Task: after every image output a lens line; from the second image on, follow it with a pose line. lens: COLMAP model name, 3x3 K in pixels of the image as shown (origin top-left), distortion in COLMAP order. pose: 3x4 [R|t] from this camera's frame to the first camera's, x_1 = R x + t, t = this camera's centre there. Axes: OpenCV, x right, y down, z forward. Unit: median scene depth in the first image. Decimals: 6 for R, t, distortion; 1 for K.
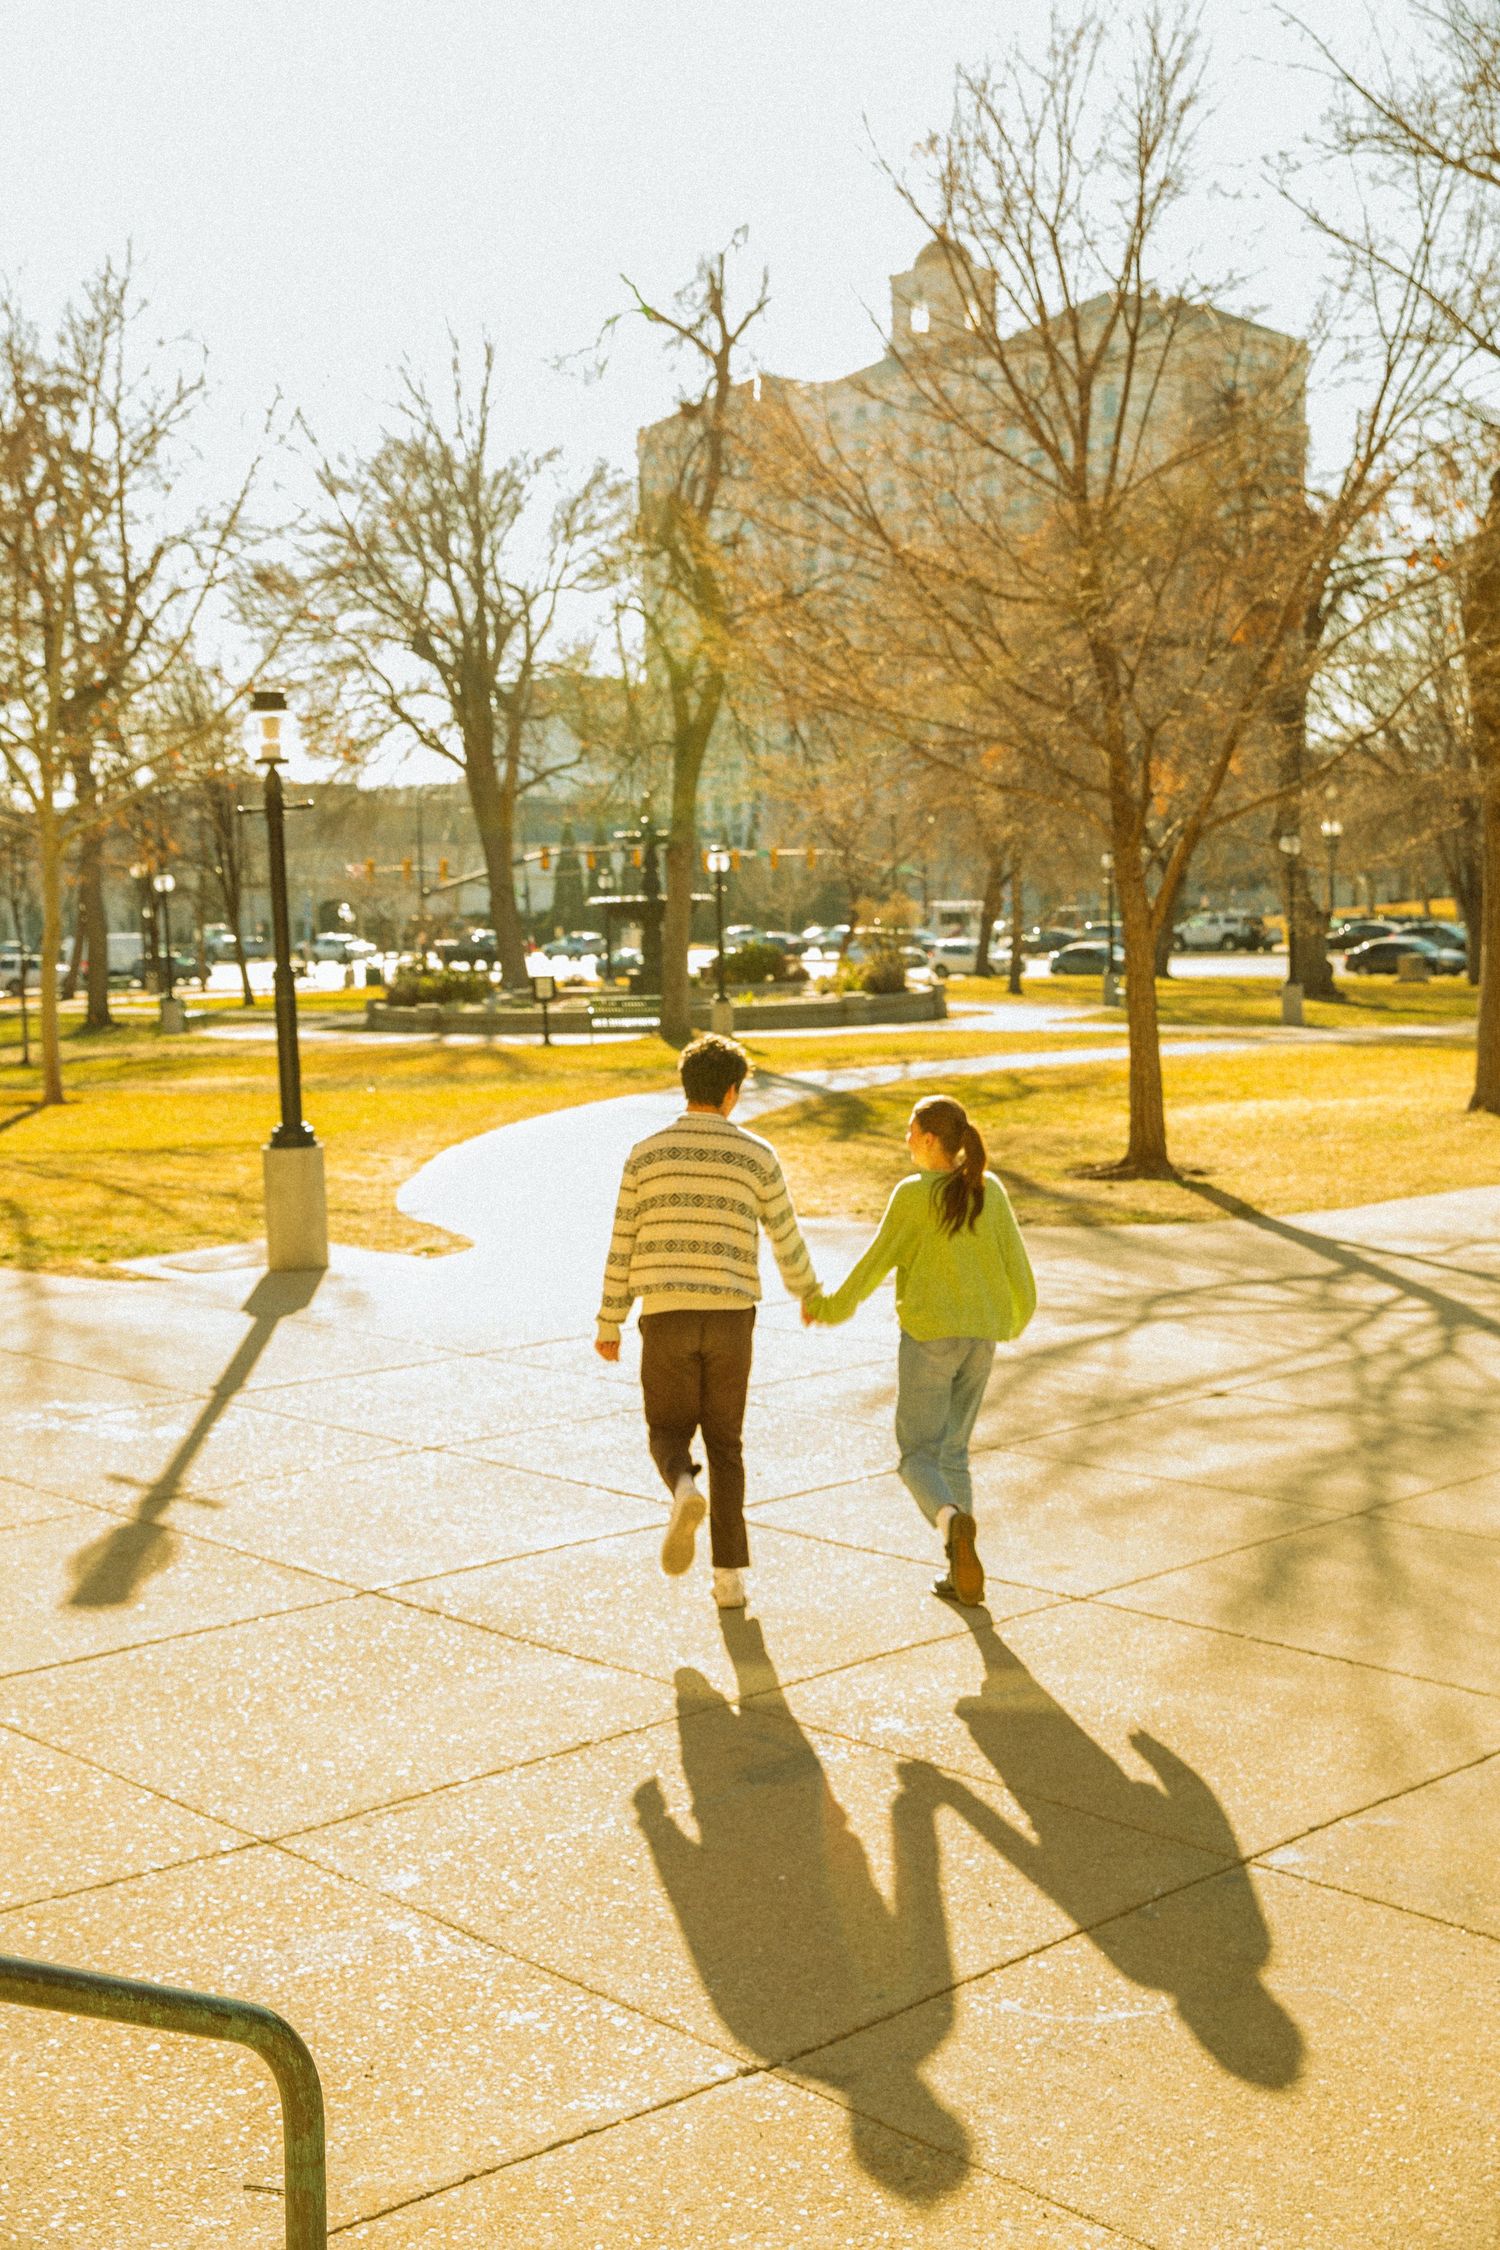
lens RADIAL K [[2744.7, 0, 757.7], [0, 2744.7, 1134.6], [0, 0, 1]] dist [0.069900, 0.000000]
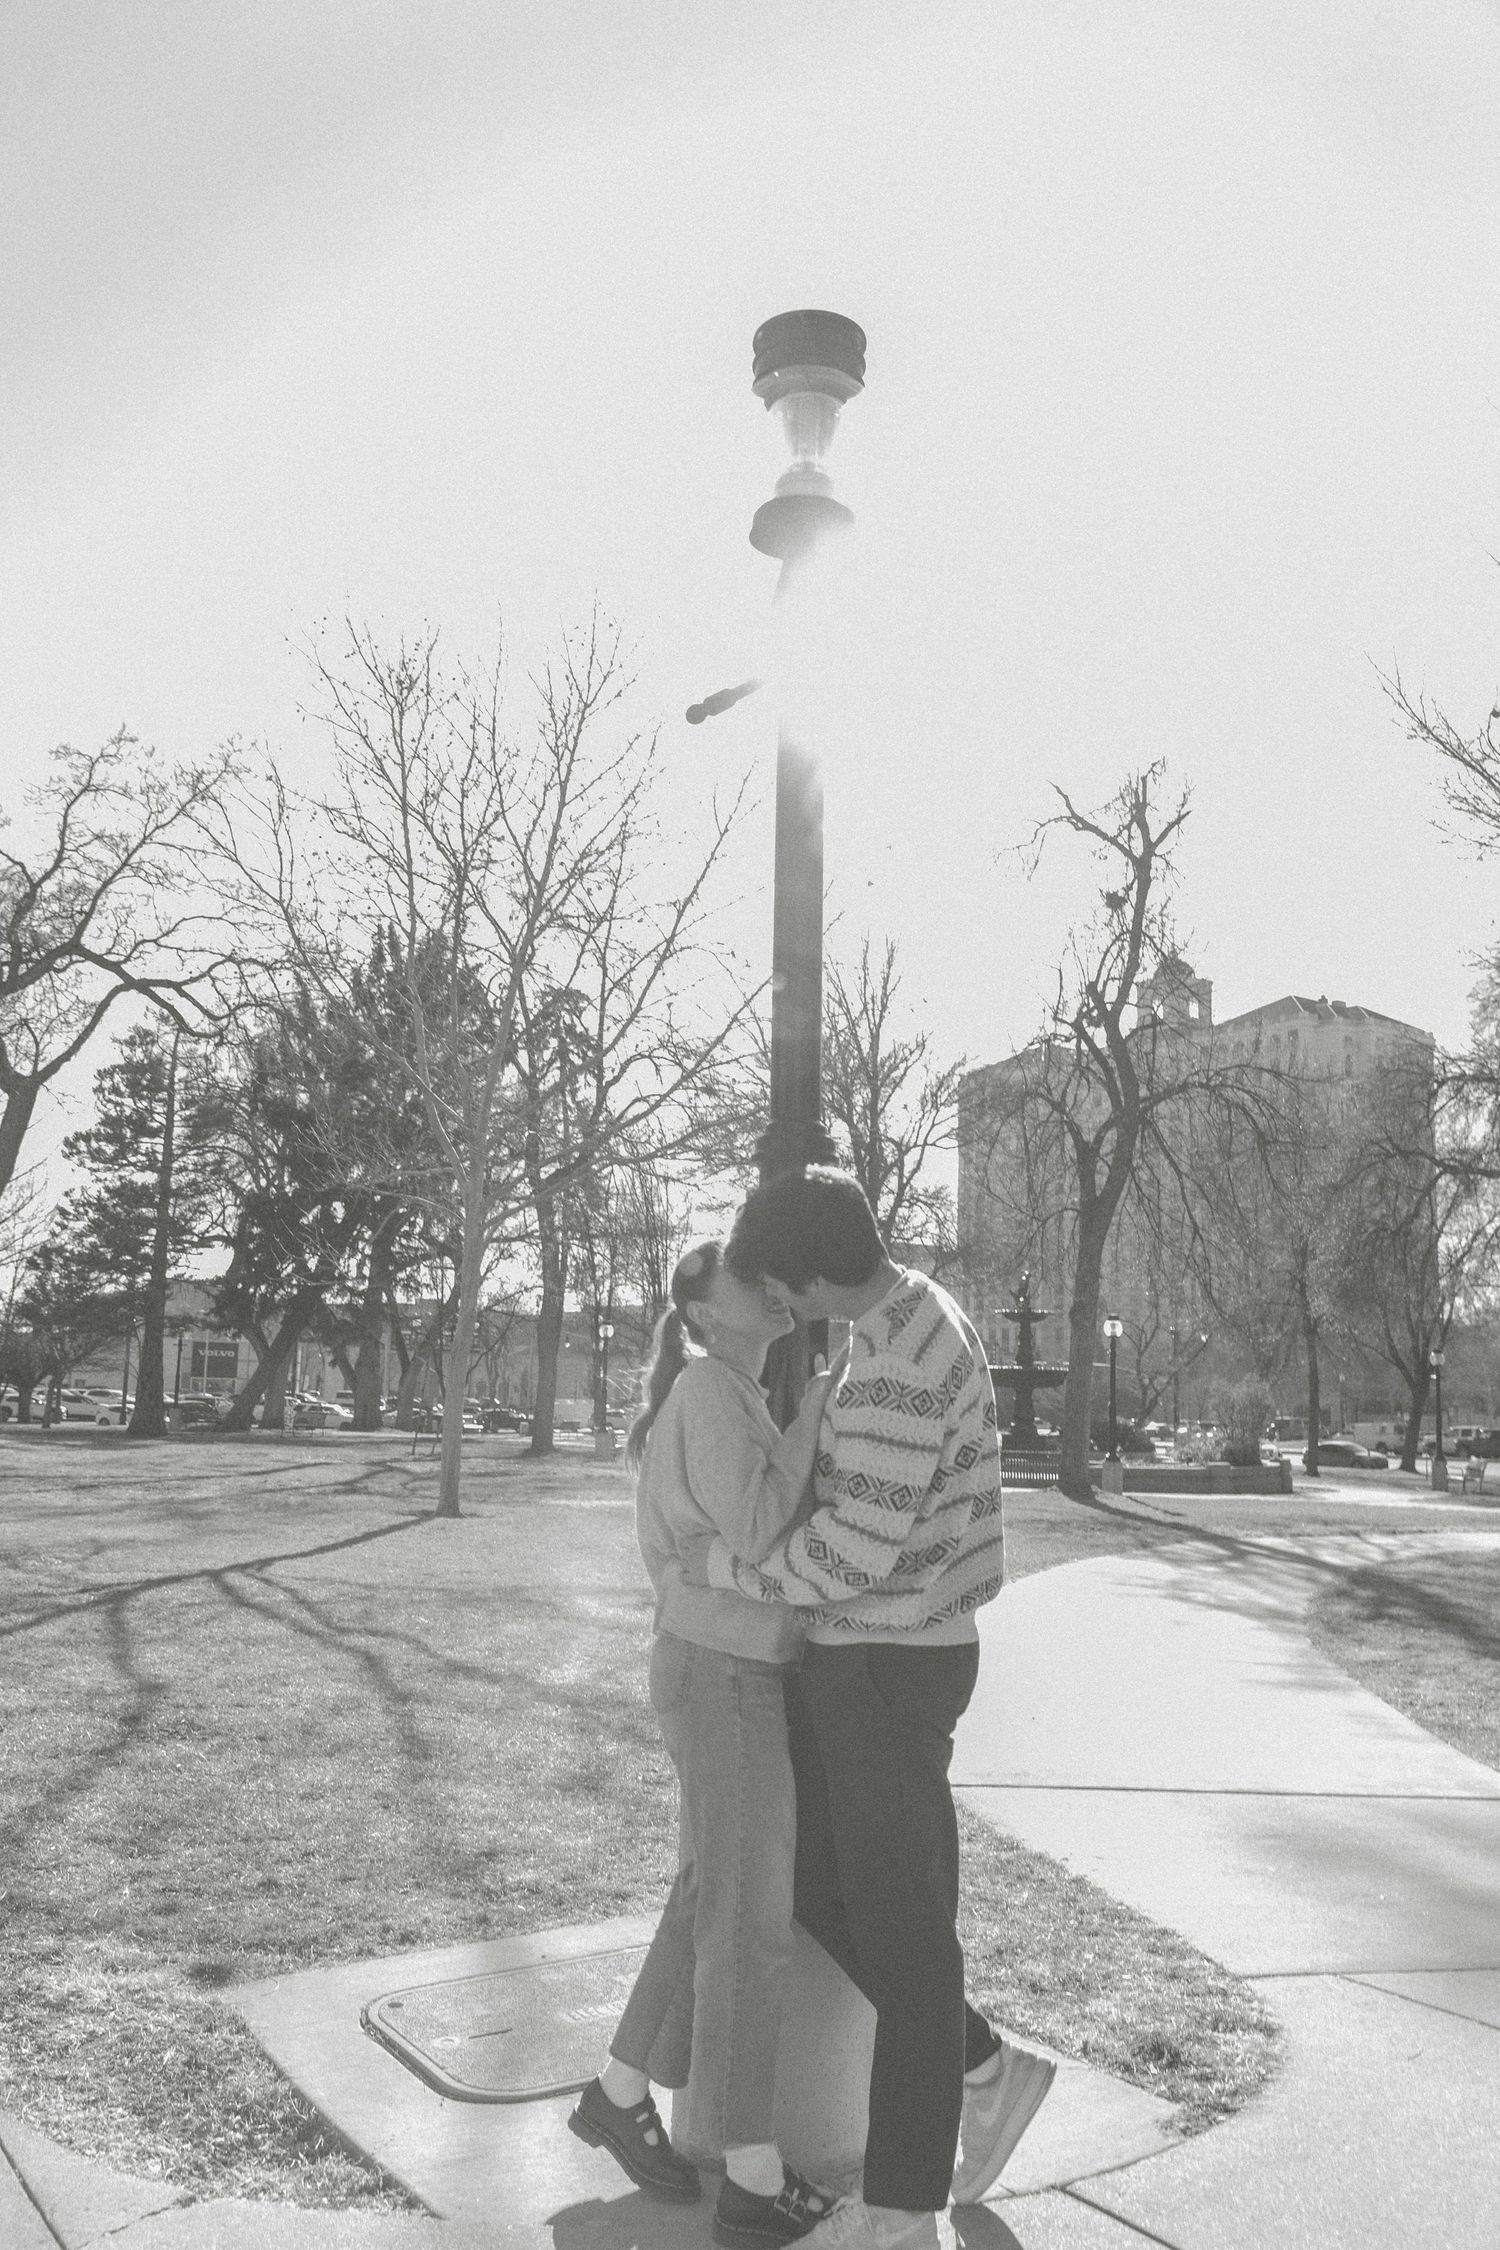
lens RADIAL K [[1836.4, 0, 732.4], [0, 1836.4, 1131.1], [0, 0, 1]] dist [-0.056001, -0.003633]
pose [[0.987075, 0.035849, -0.156200, -0.043553], [-0.070748, 0.972020, -0.223993, -0.003394], [0.143800, 0.232148, 0.961992, 0.235153]]
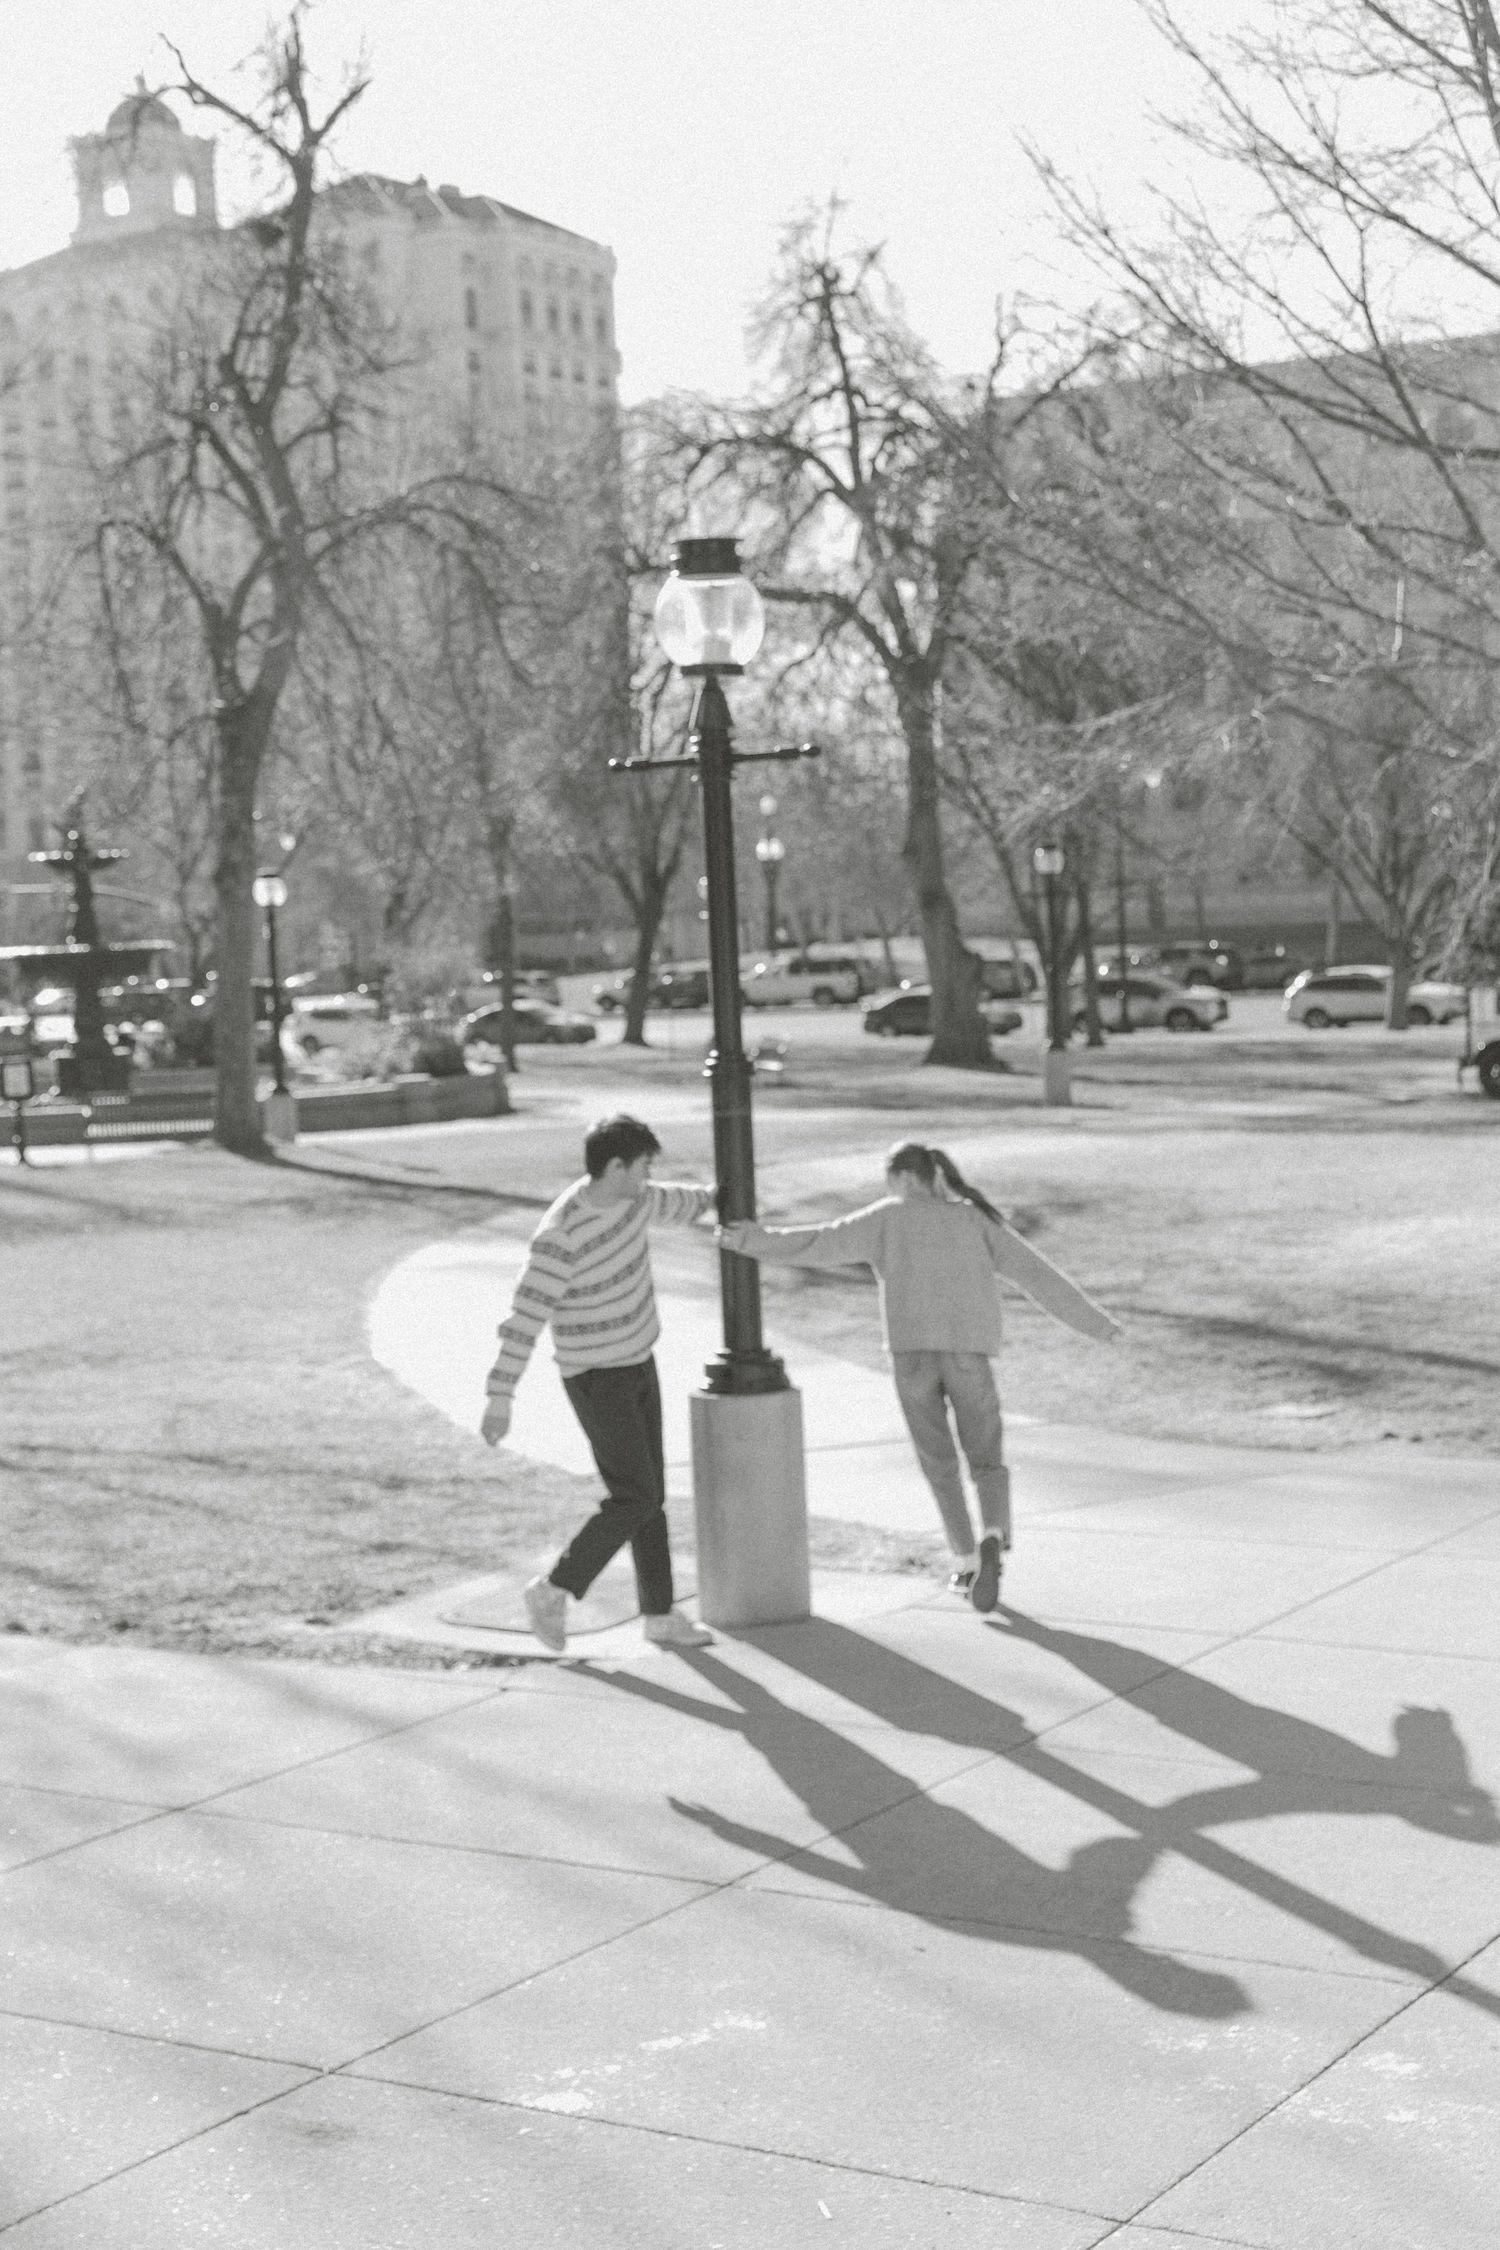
lens RADIAL K [[3495.4, 0, 749.2], [0, 3495.4, 1126.7], [0, 0, 1]] dist [0.028620, 0.000000]
pose [[0.967863, -0.027890, 0.249925, -0.100251], [0.036500, 0.998887, -0.029883, -0.008121], [-0.248814, 0.038045, 0.967804, 0.103535]]
